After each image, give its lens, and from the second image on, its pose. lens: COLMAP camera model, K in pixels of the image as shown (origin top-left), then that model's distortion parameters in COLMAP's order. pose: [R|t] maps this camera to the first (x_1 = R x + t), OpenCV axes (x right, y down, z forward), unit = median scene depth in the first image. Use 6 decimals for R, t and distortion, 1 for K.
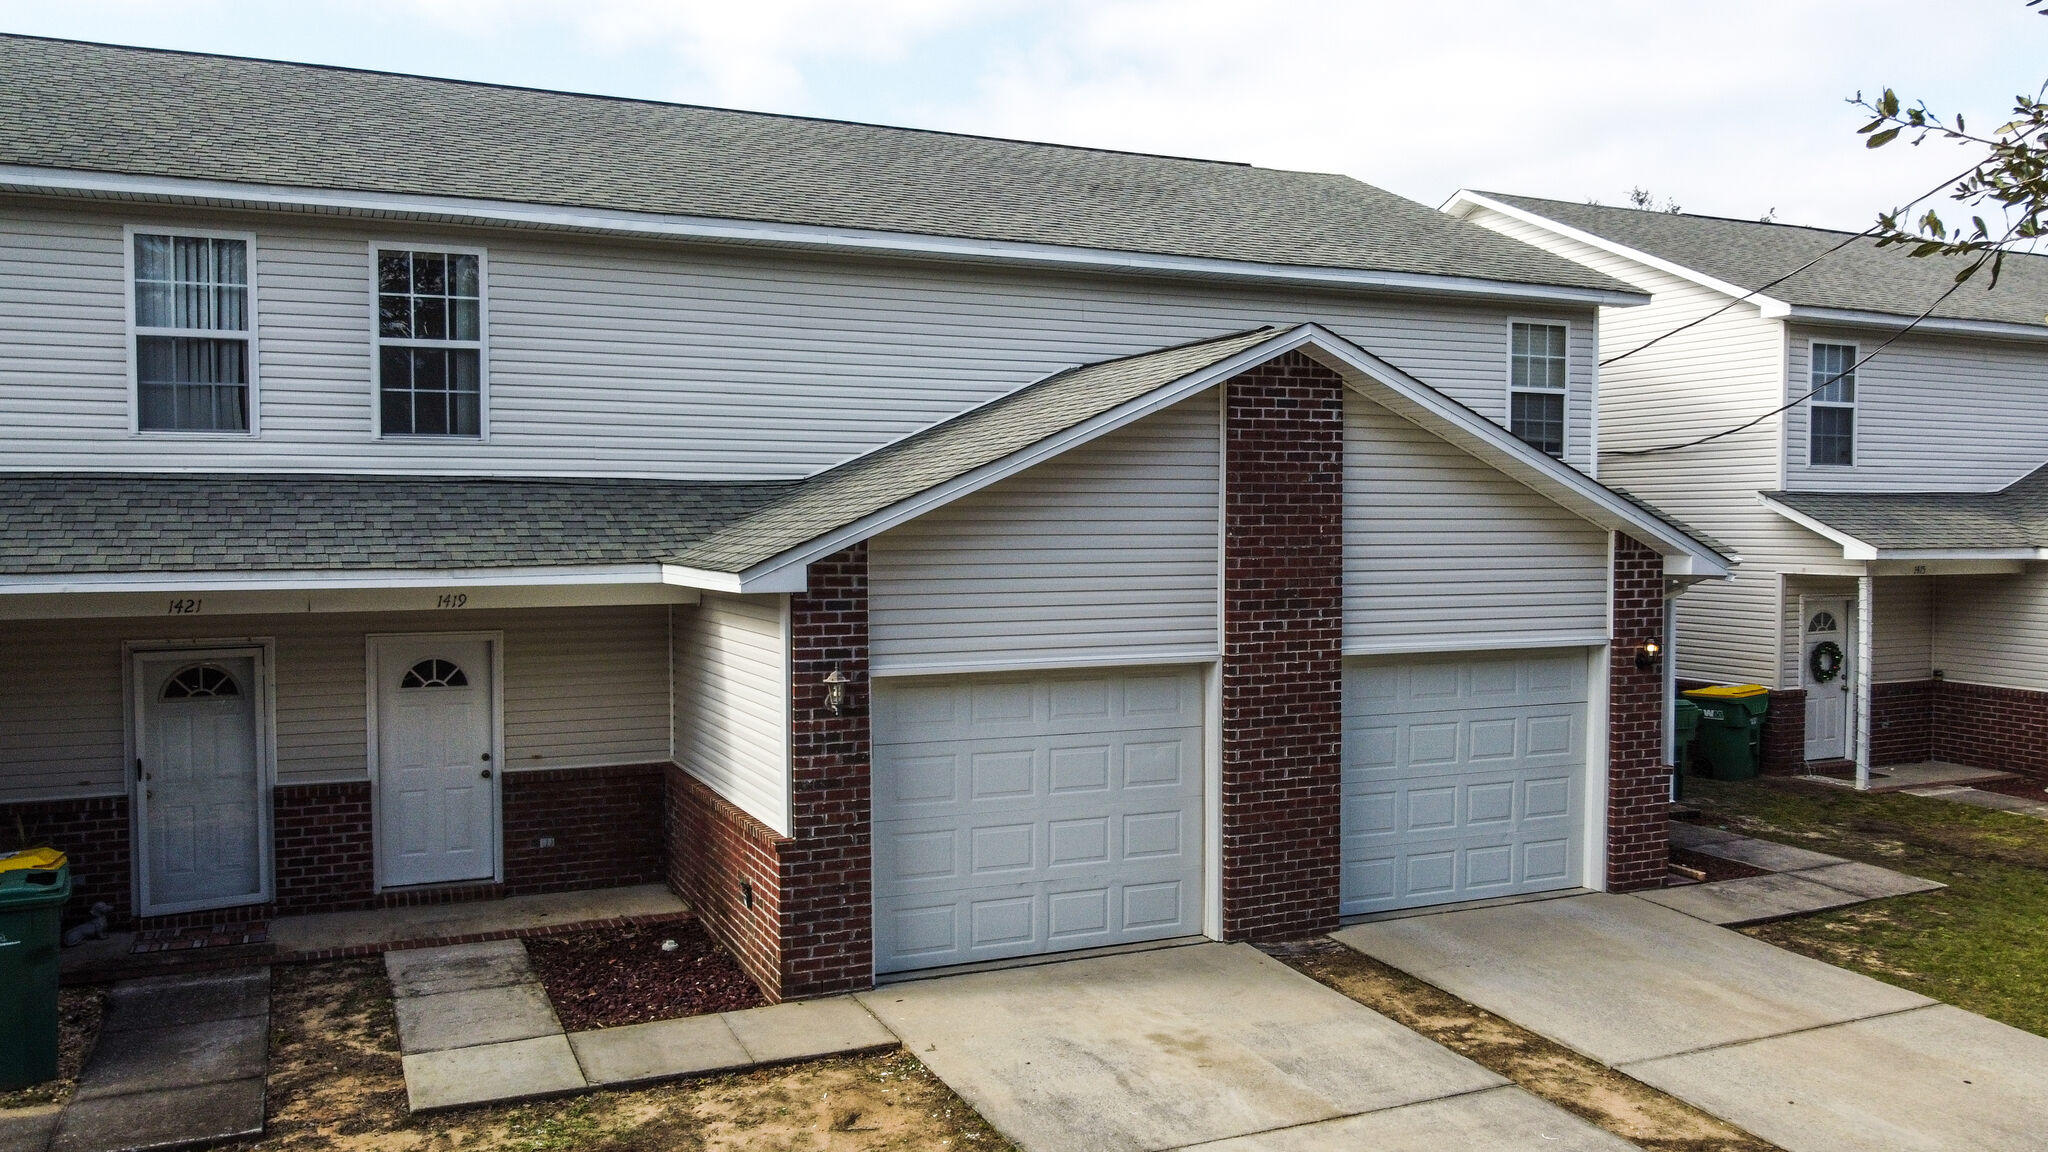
lens RADIAL K [[1581.8, 0, 1022.0], [0, 1581.8, 572.6], [0, 0, 1]] dist [-0.015308, -0.005810]
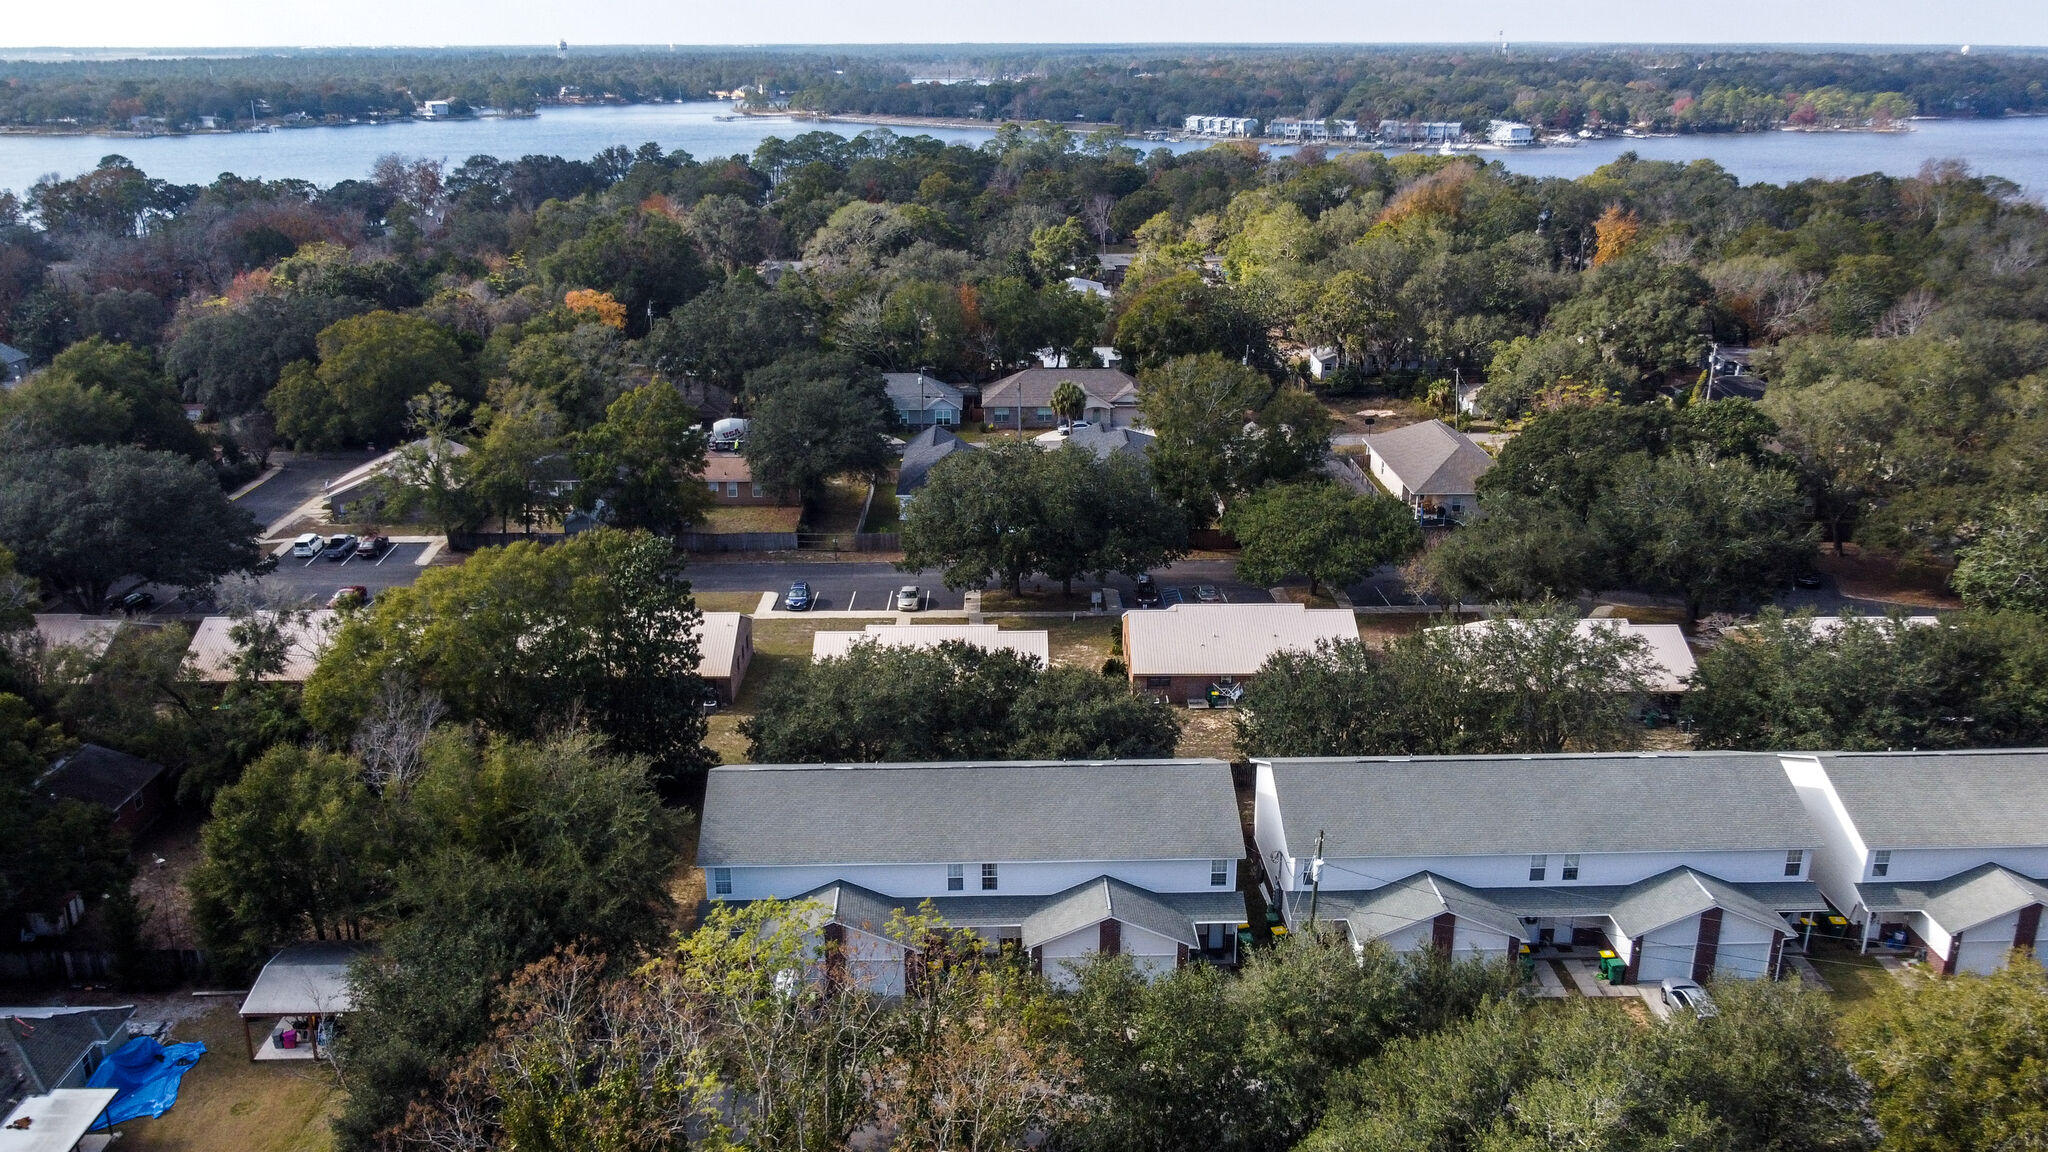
lens RADIAL K [[1641.7, 0, 1024.0], [0, 1641.7, 576.0], [0, 0, 1]] dist [-0.016831, -0.002887]
pose [[0.925117, 0.122264, -0.359459, 2.097002], [-0.015947, 0.958411, 0.284946, -3.396845], [0.379348, -0.257876, 0.888592, -4.770360]]
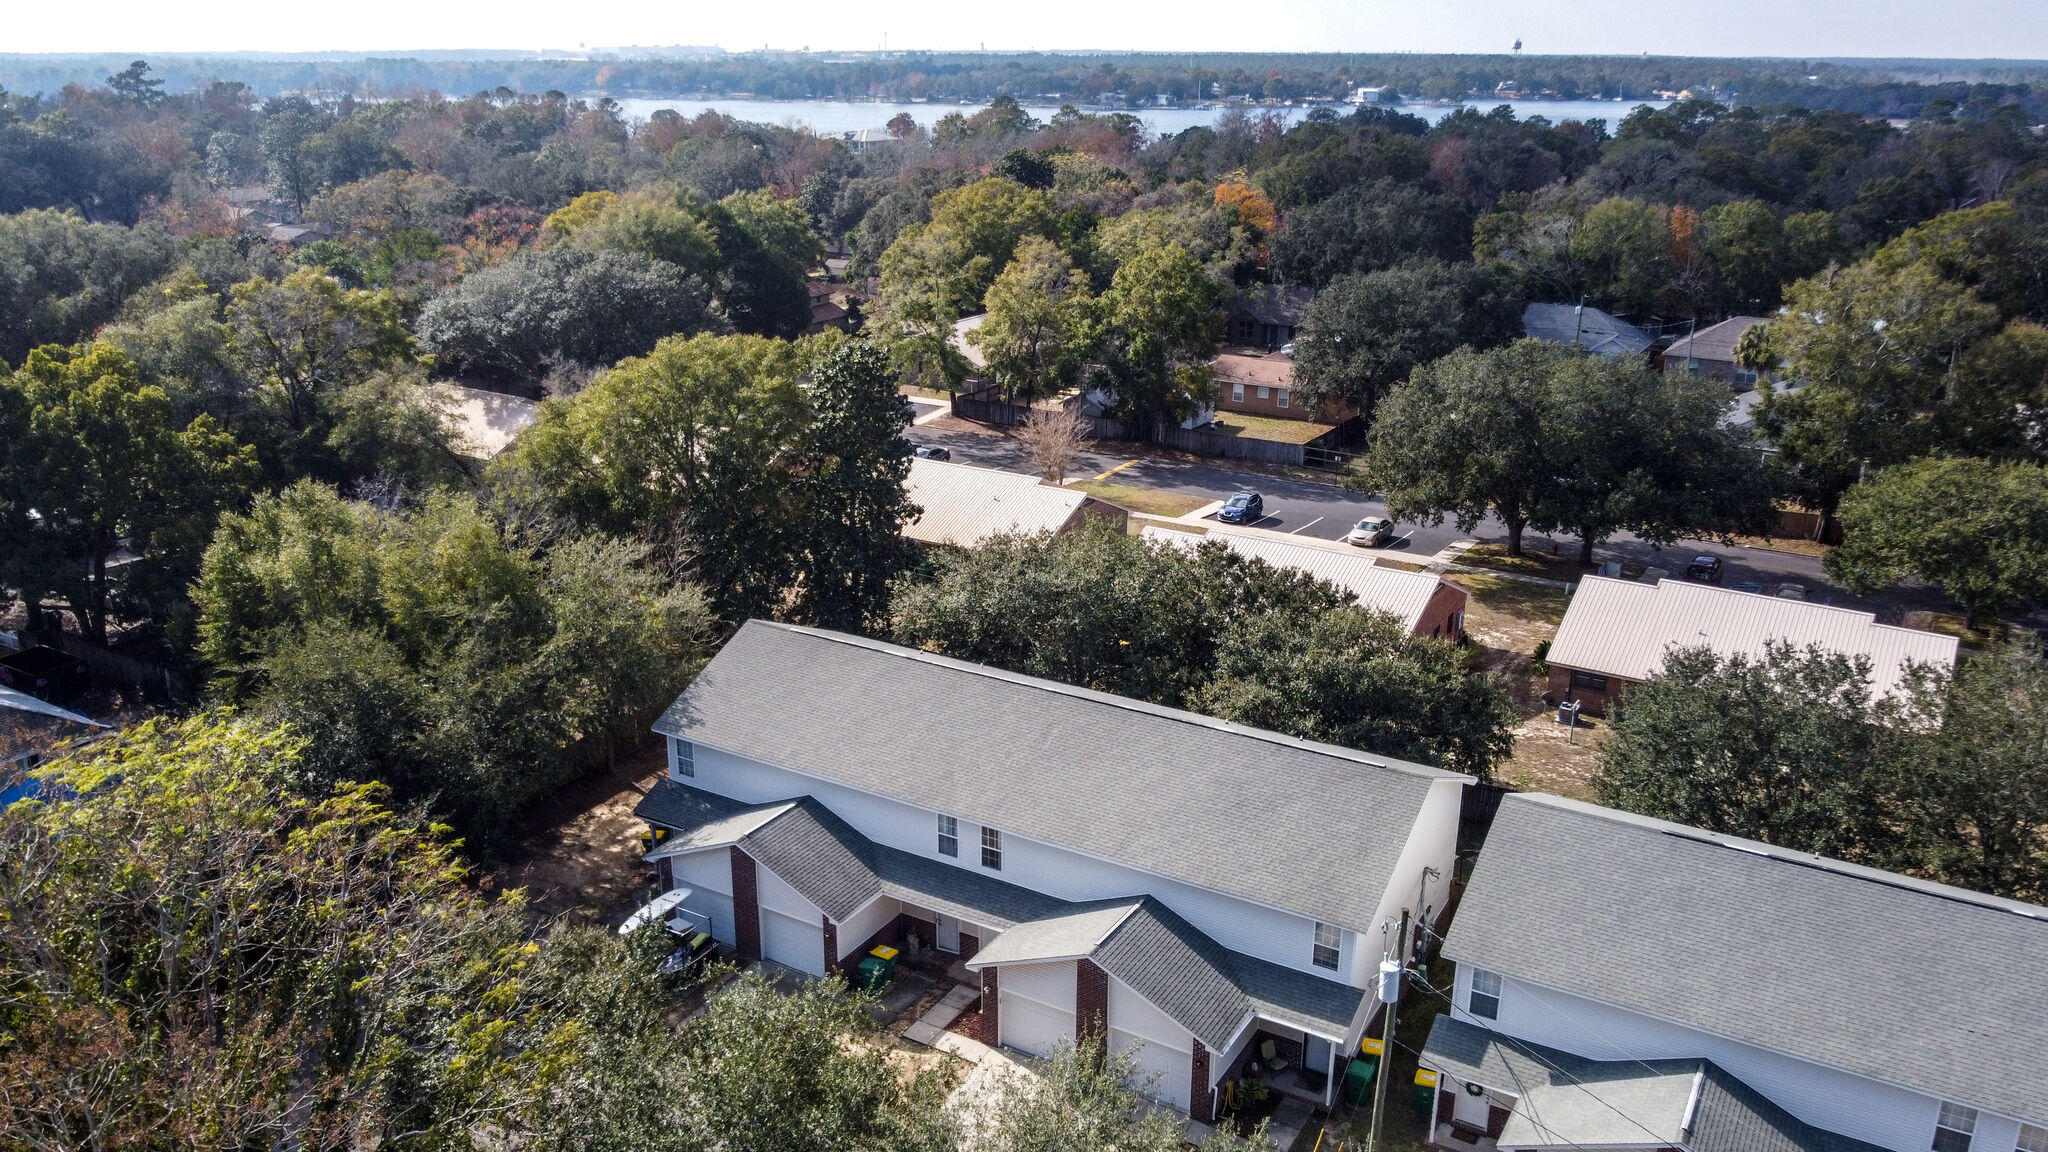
lens RADIAL K [[1581.8, 0, 1022.0], [0, 1581.8, 572.6], [0, 0, 1]] dist [-0.015308, -0.005810]
pose [[0.570746, 0.262960, -0.777882, 2.900114], [-0.033611, 0.954023, 0.297843, -2.227080], [0.820438, -0.143847, 0.553343, -1.194063]]
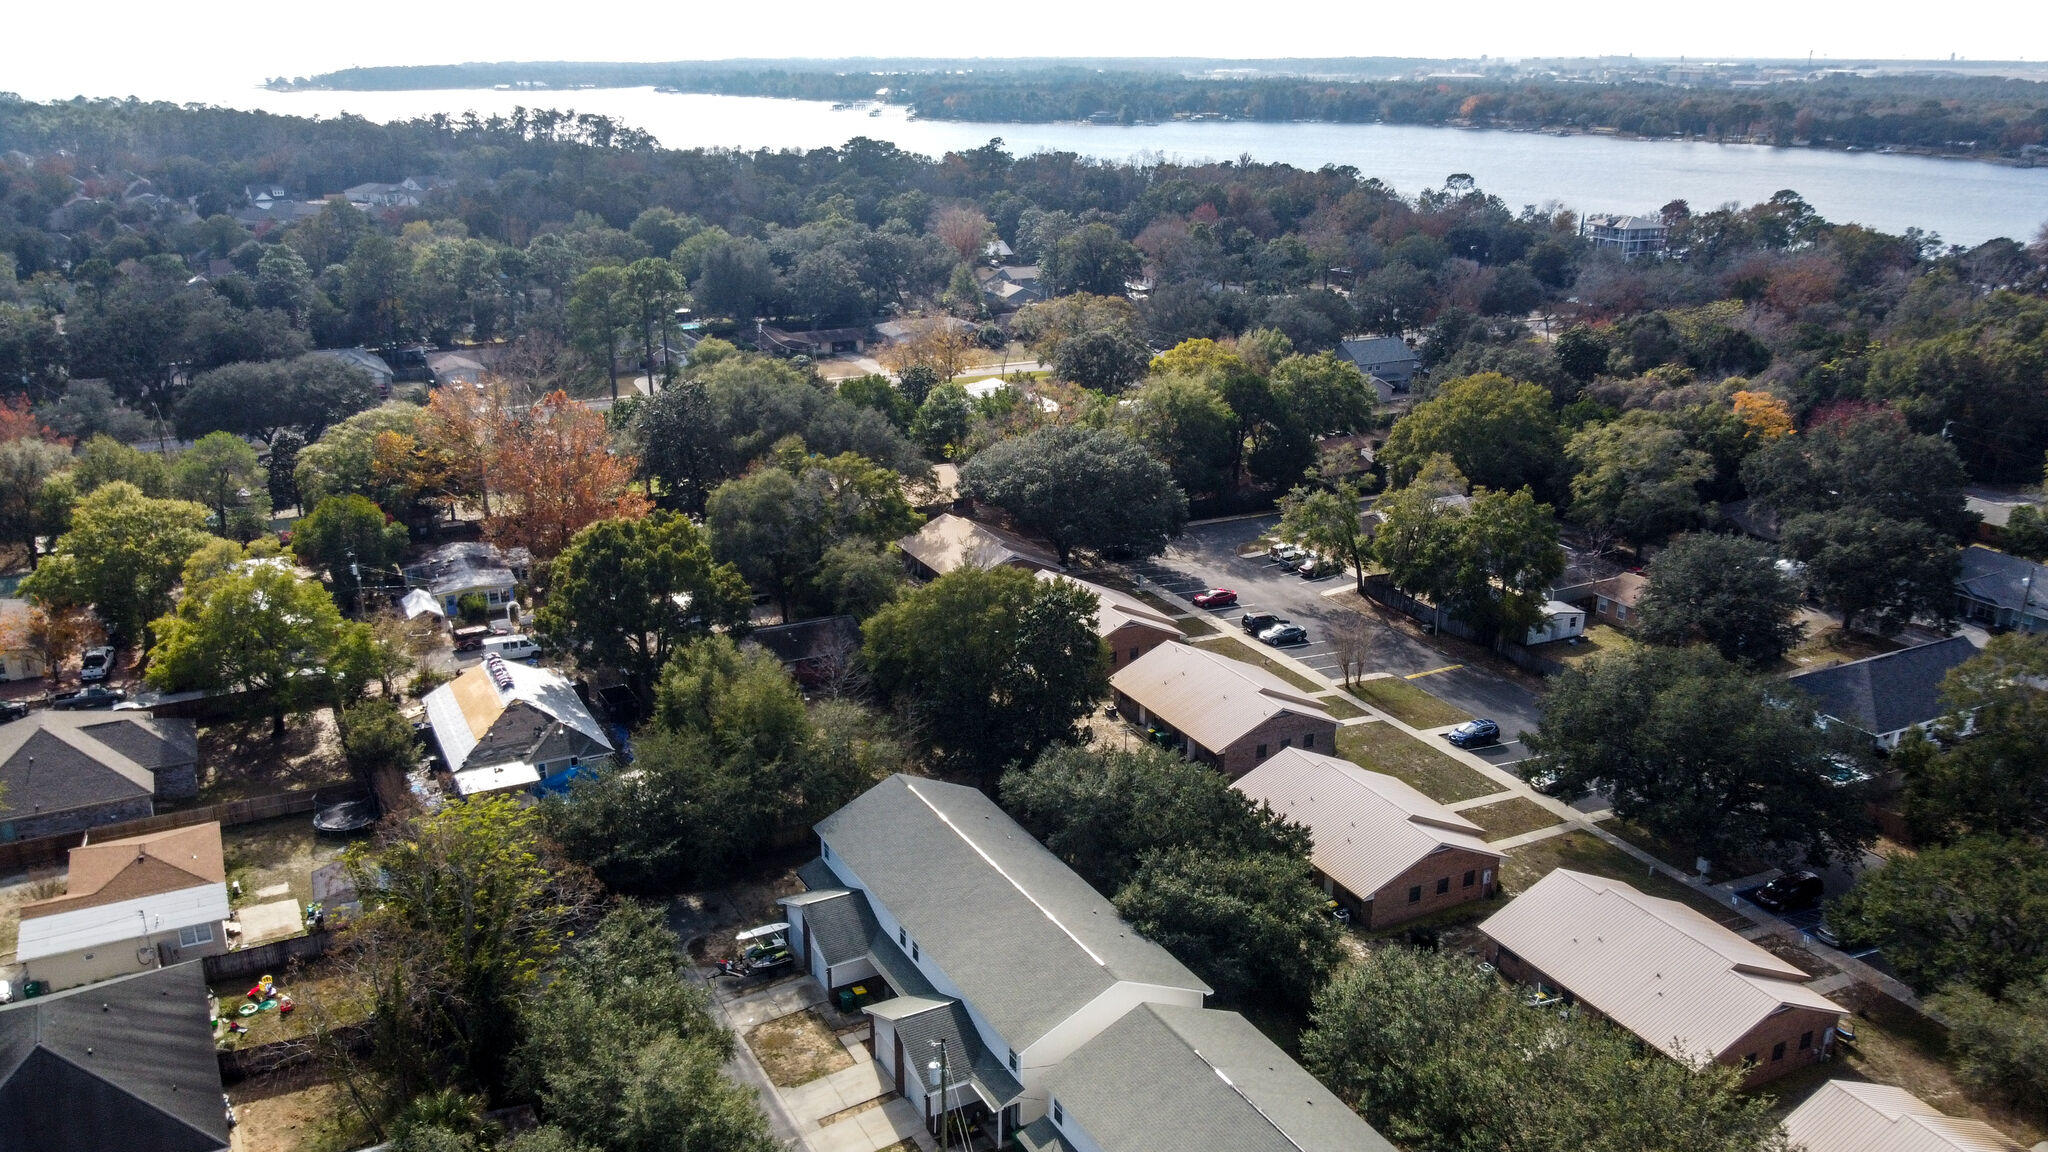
lens RADIAL K [[1625.3, 0, 1024.0], [0, 1625.3, 576.0], [0, 0, 1]] dist [-0.004274, -0.002646]
pose [[0.067209, 0.316317, -0.946270, 6.430432], [-0.037702, 0.948542, 0.314398, -4.321157], [0.997026, 0.014546, 0.075676, 0.990320]]
